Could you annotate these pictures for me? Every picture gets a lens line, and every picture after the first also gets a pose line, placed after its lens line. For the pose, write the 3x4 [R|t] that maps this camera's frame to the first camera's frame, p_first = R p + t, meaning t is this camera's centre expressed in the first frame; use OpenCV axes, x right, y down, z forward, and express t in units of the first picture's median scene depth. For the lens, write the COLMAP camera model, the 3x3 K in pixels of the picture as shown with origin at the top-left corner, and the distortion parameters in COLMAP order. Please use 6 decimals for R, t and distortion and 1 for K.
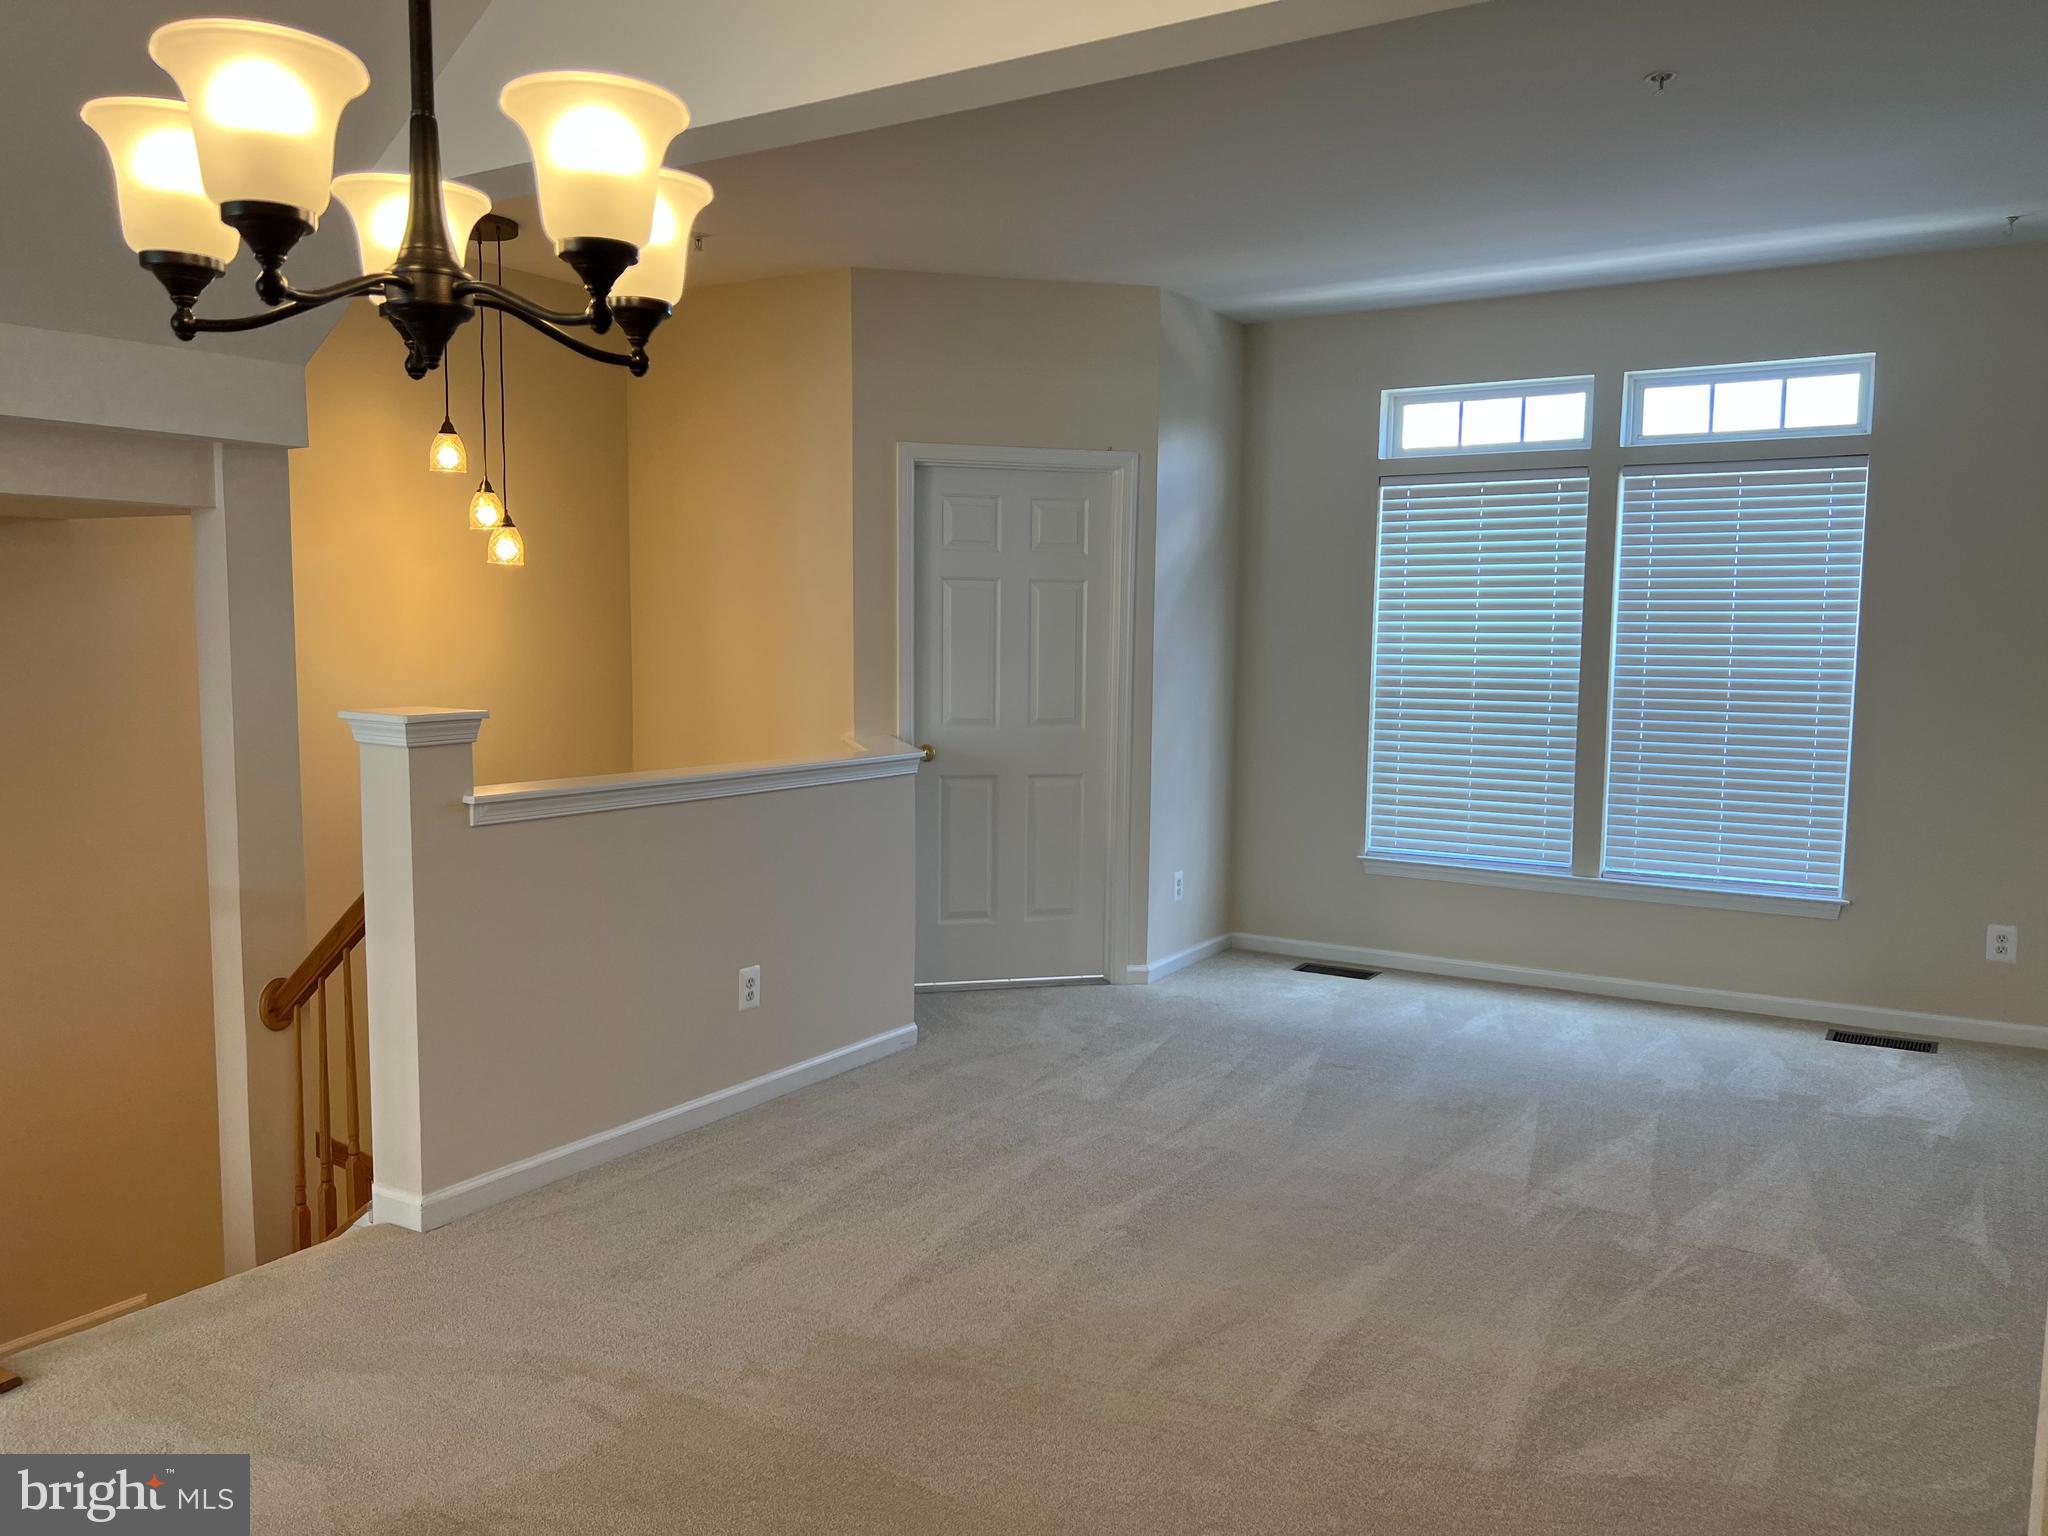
lens RADIAL K [[1564.6, 0, 1021.3], [0, 1564.6, 769.0], [0, 0, 1]] dist [0.037873, -0.053907]
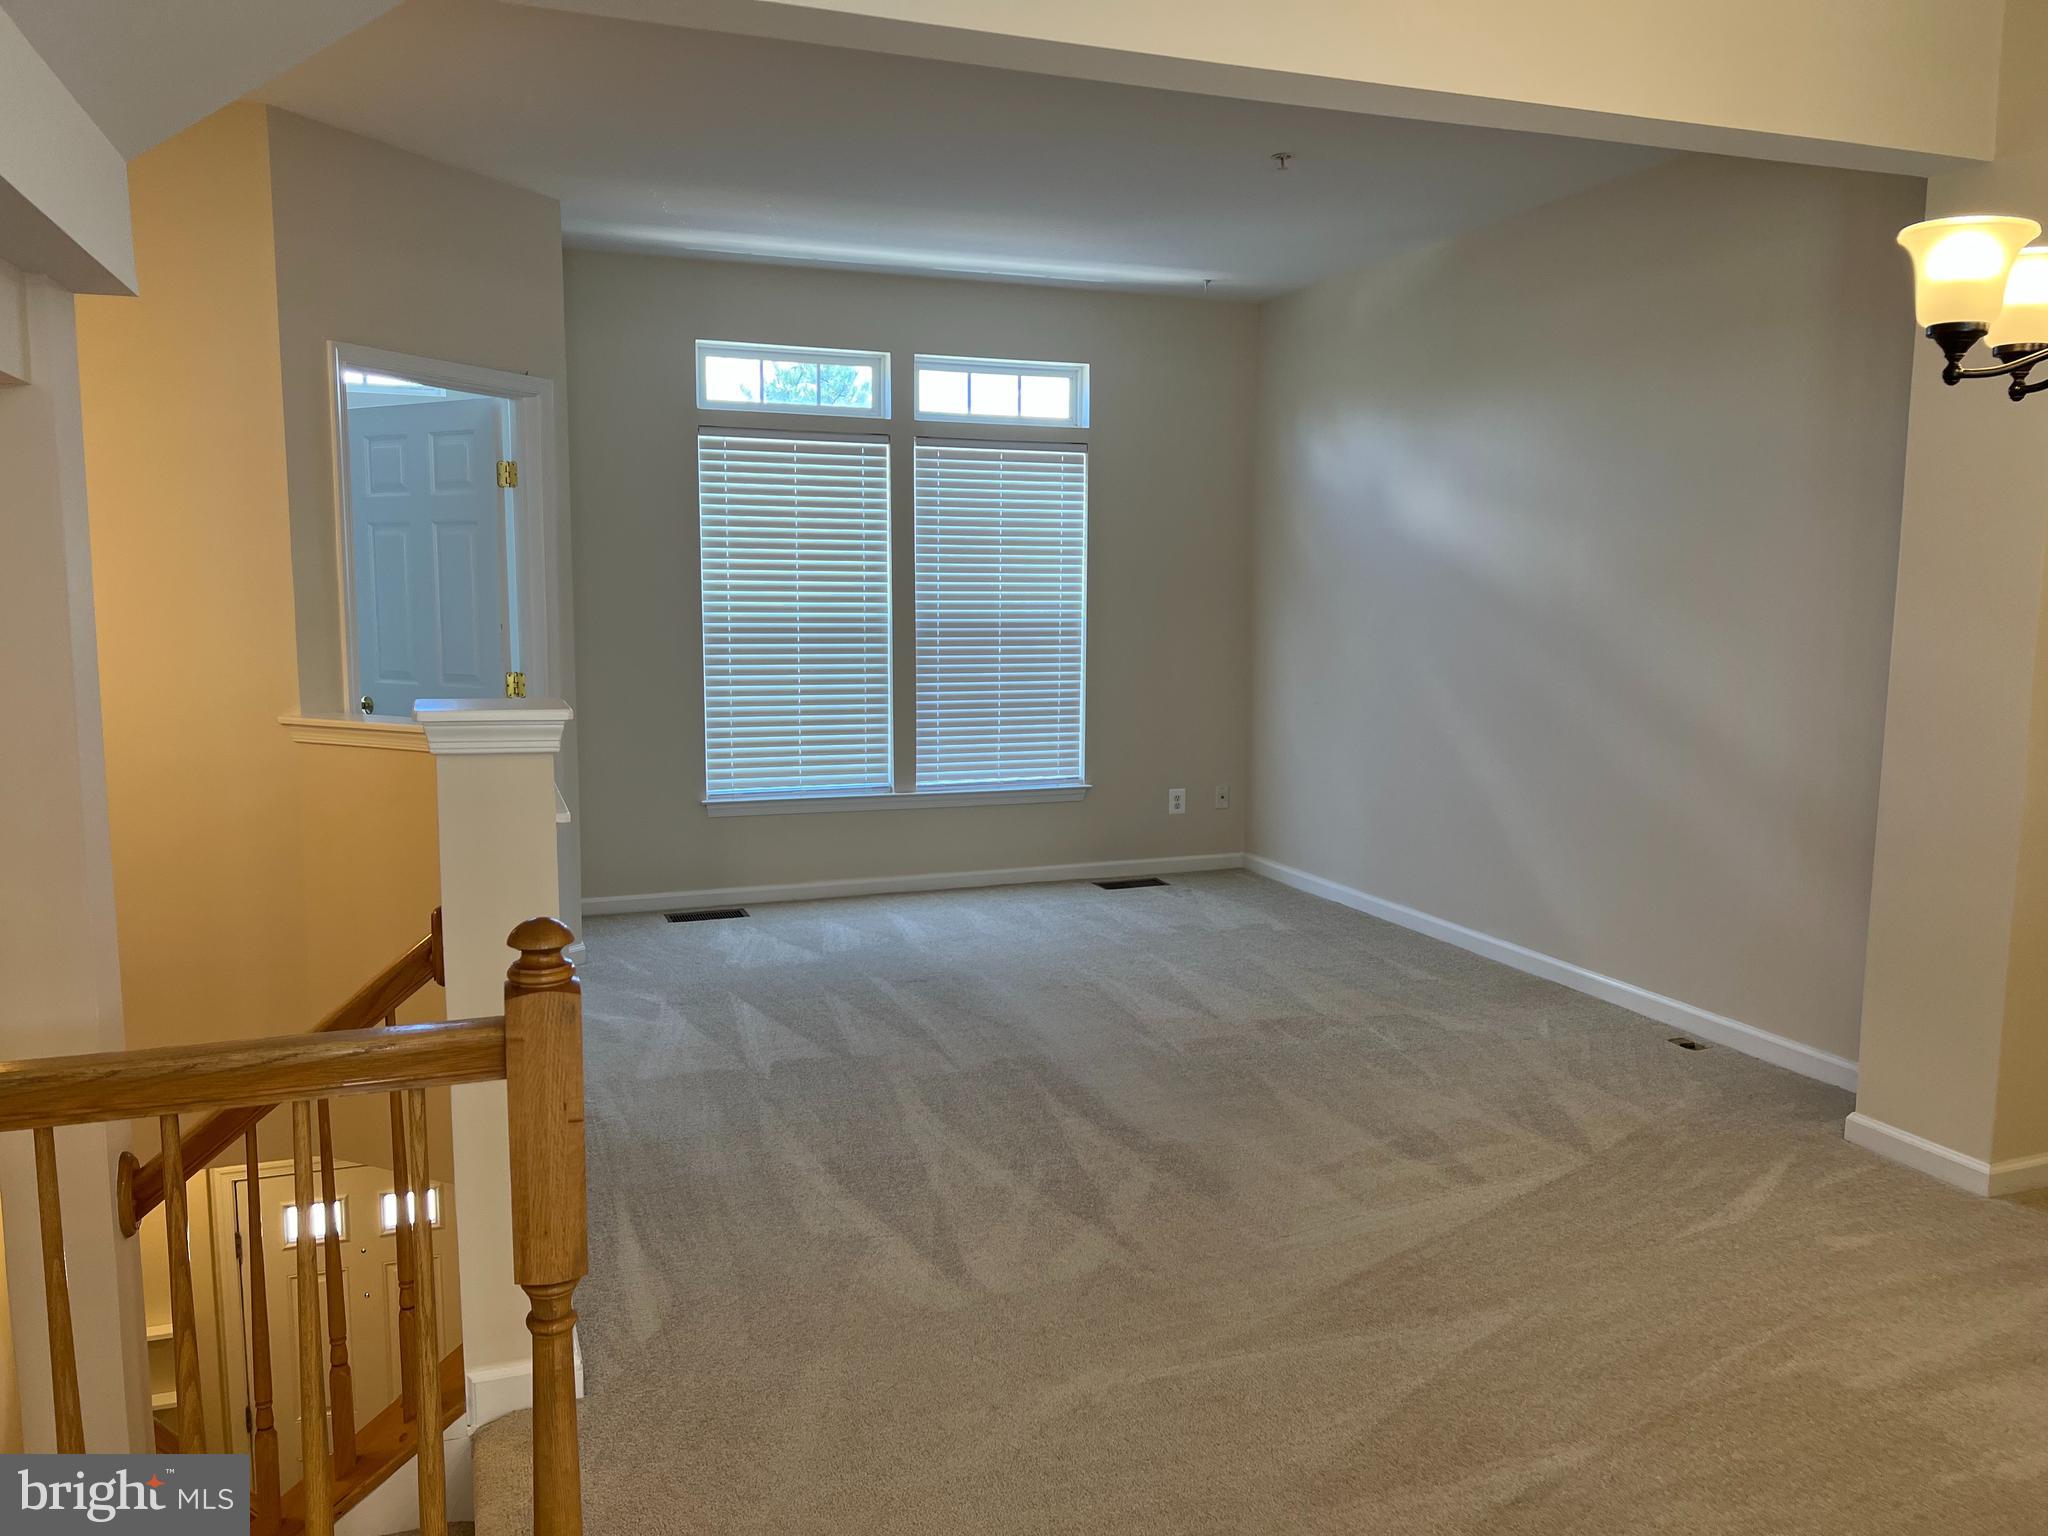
lens RADIAL K [[1564.6, 0, 1010.4], [0, 1564.6, 776.7], [0, 0, 1]] dist [0.037873, -0.053907]
pose [[0.594306, -0.101638, 0.797791, -0.526717], [0.070182, 0.994752, 0.074449, -0.024039], [-0.801171, 0.011746, 0.598320, 0.256846]]
